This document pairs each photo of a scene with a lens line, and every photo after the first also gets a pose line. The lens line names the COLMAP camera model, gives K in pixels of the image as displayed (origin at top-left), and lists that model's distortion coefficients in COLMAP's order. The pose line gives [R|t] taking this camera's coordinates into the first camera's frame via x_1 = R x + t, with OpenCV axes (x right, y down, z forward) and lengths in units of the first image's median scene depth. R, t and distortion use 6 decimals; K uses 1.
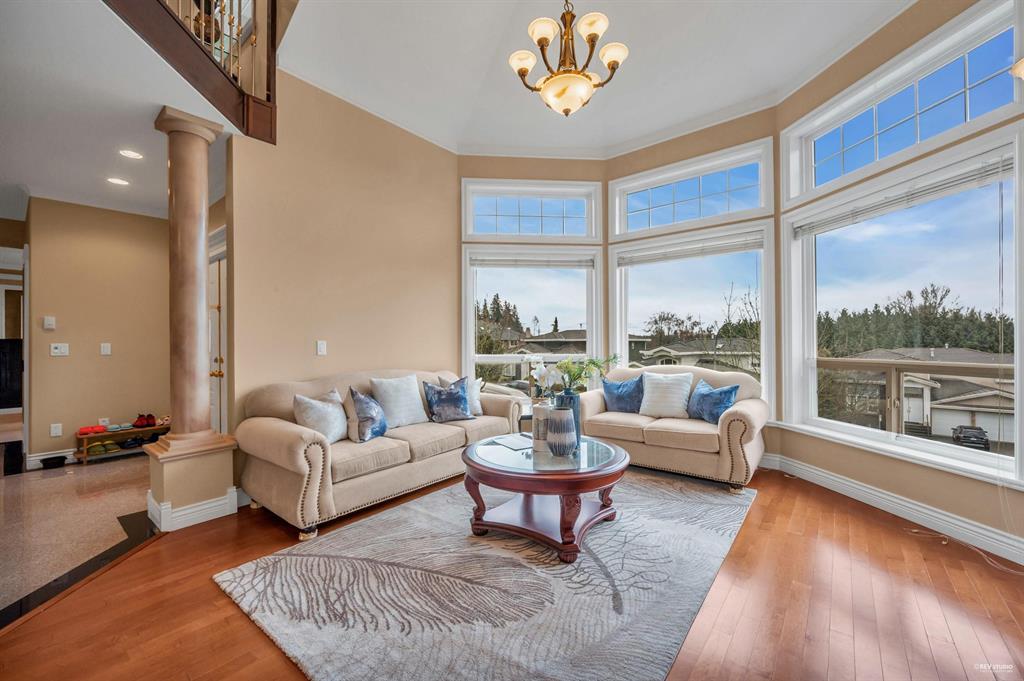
lens RADIAL K [[401.9, 0, 512.0], [0, 401.9, 340.5], [0, 0, 1]] dist [0.000330, 0.000023]
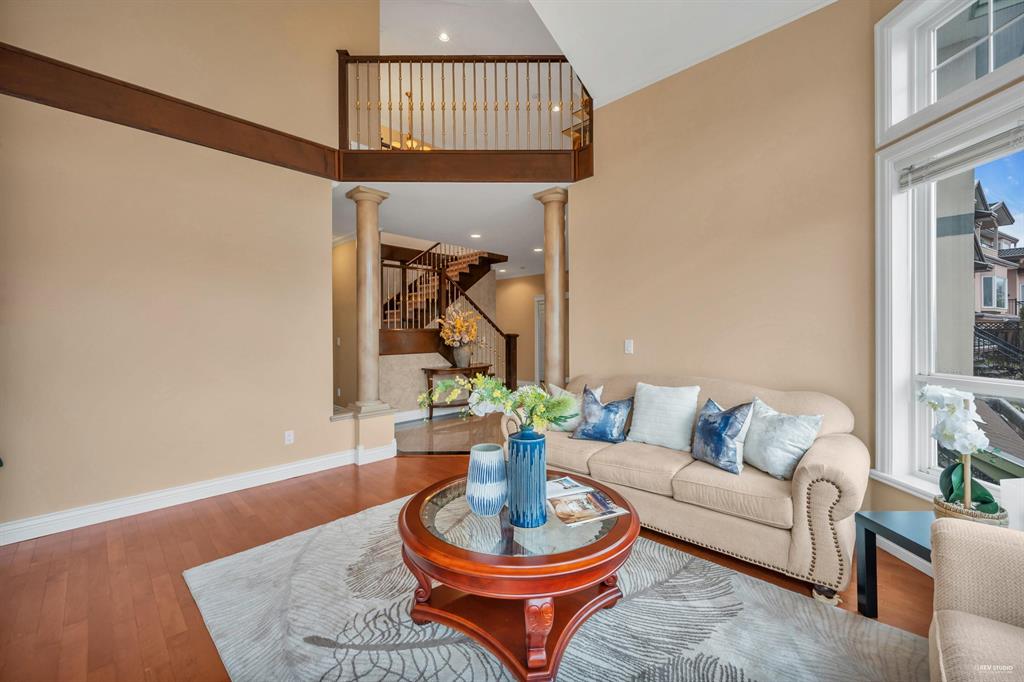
lens RADIAL K [[408.8, 0, 512.0], [0, 408.8, 341.0], [0, 0, 1]] dist [-0.000825, -0.000075]
pose [[-0.081499, 0.019590, -0.996481, 0.673701], [0.005860, 0.999799, 0.019175, -0.020677], [0.996656, -0.004277, -0.081598, 0.900492]]
